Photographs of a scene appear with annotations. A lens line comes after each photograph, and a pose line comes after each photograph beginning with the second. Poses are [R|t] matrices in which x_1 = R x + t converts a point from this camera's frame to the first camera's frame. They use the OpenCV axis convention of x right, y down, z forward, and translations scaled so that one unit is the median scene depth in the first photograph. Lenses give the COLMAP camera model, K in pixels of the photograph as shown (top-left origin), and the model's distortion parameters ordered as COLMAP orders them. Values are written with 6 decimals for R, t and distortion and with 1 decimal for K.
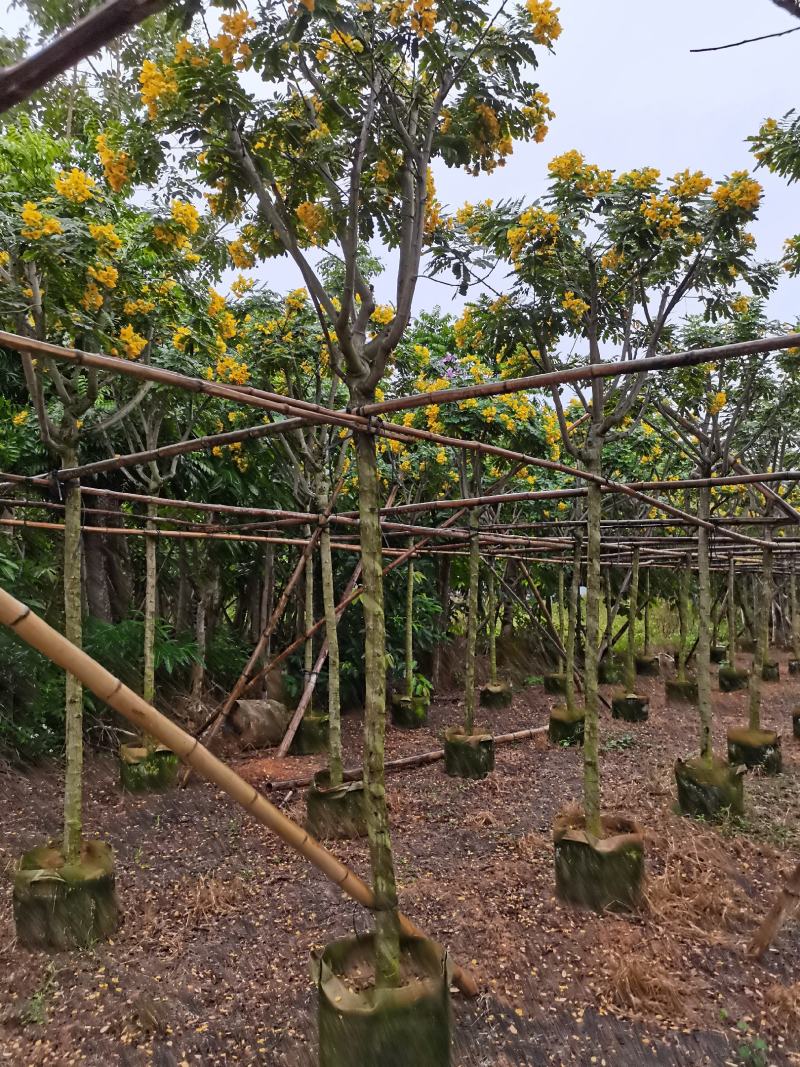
lens RADIAL K [[806.9, 0, 395.9], [0, 806.9, 535.3], [0, 0, 1]] dist [0.061935, -0.044548]
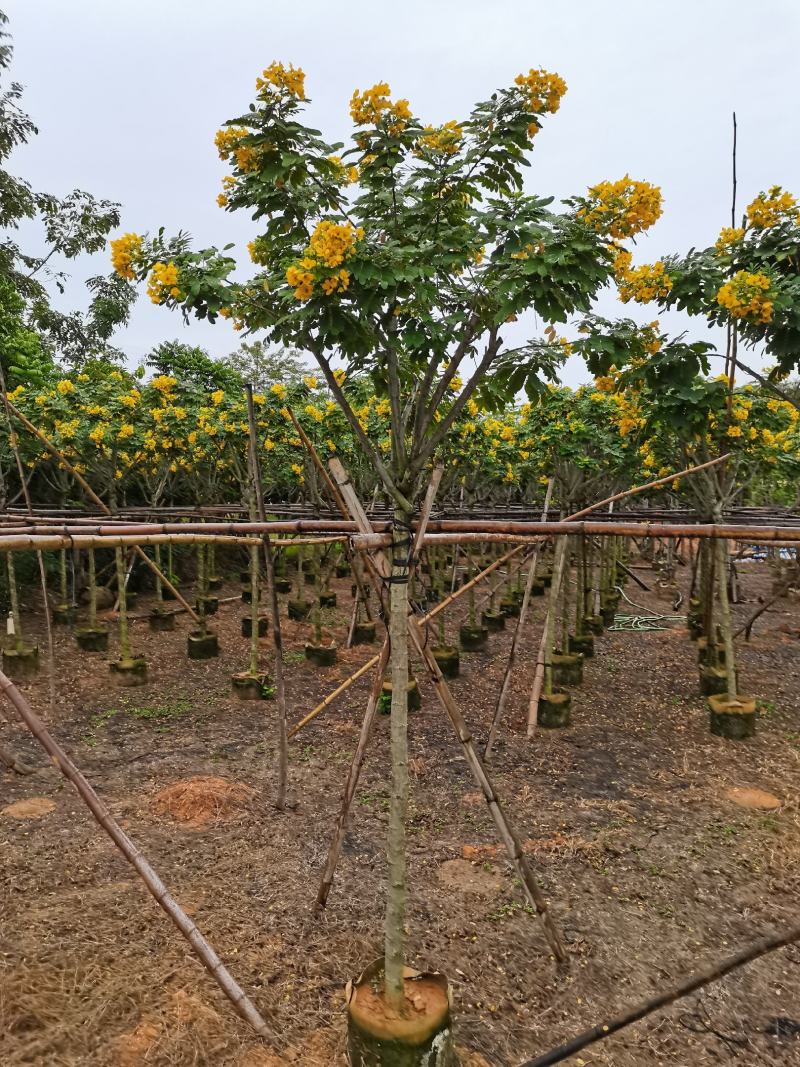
lens RADIAL K [[806.9, 0, 395.9], [0, 806.9, 535.3], [0, 0, 1]] dist [0.061935, -0.044548]
pose [[0.932008, 0.002127, 0.362431, -0.221672], [-0.047648, 0.992023, 0.116708, -0.202706], [-0.359292, -0.126042, 0.924675, -1.177944]]
